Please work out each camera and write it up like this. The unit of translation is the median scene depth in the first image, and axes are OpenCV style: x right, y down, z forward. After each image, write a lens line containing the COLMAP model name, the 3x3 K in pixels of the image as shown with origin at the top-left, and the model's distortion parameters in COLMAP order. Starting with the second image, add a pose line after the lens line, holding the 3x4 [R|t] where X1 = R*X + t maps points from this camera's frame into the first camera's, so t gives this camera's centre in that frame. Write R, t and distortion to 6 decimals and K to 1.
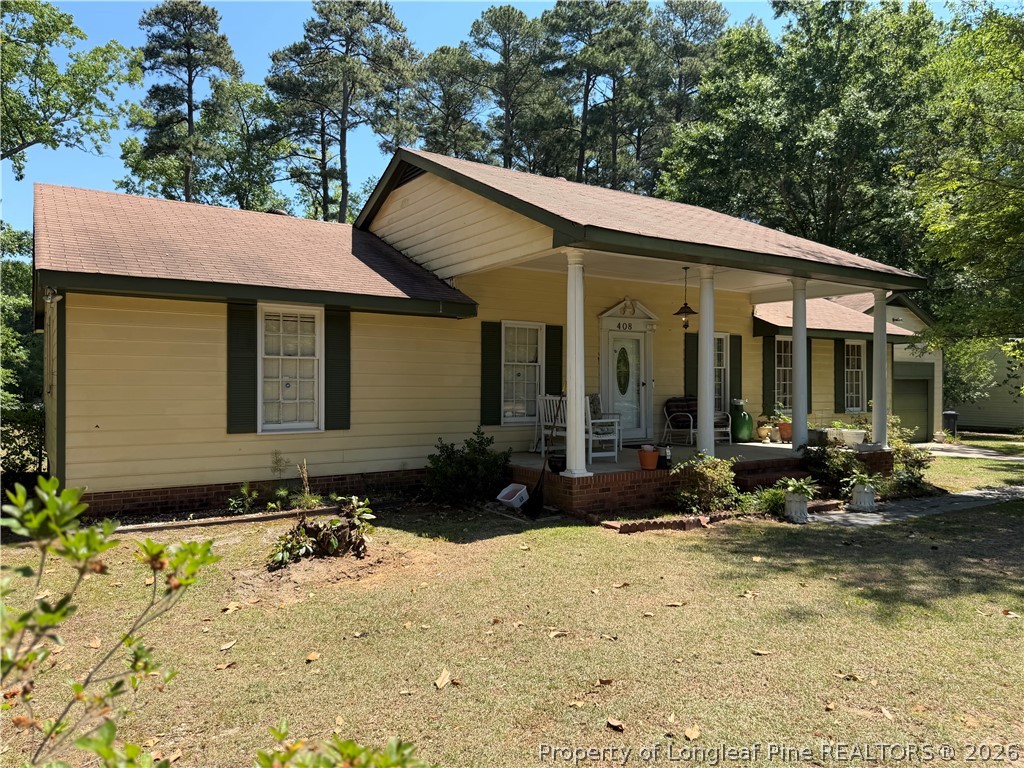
lens RADIAL K [[717.6, 0, 512.0], [0, 717.6, 384.0], [0, 0, 1]] dist [0.110565, -0.141066]
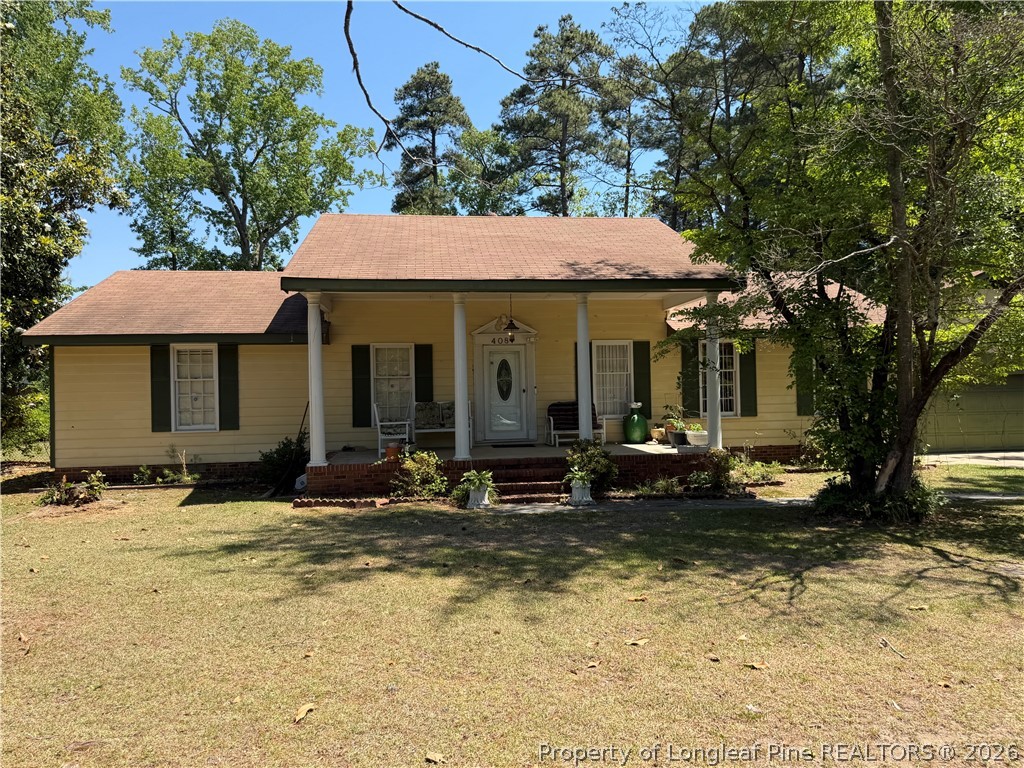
lens RADIAL K [[717.6, 0, 512.0], [0, 717.6, 384.0], [0, 0, 1]] dist [0.110565, -0.141066]
pose [[0.893627, -0.024471, -0.448143, 0.675786], [0.022662, 0.999699, -0.009400, -0.000232], [0.448238, -0.001756, 0.893913, -0.012448]]
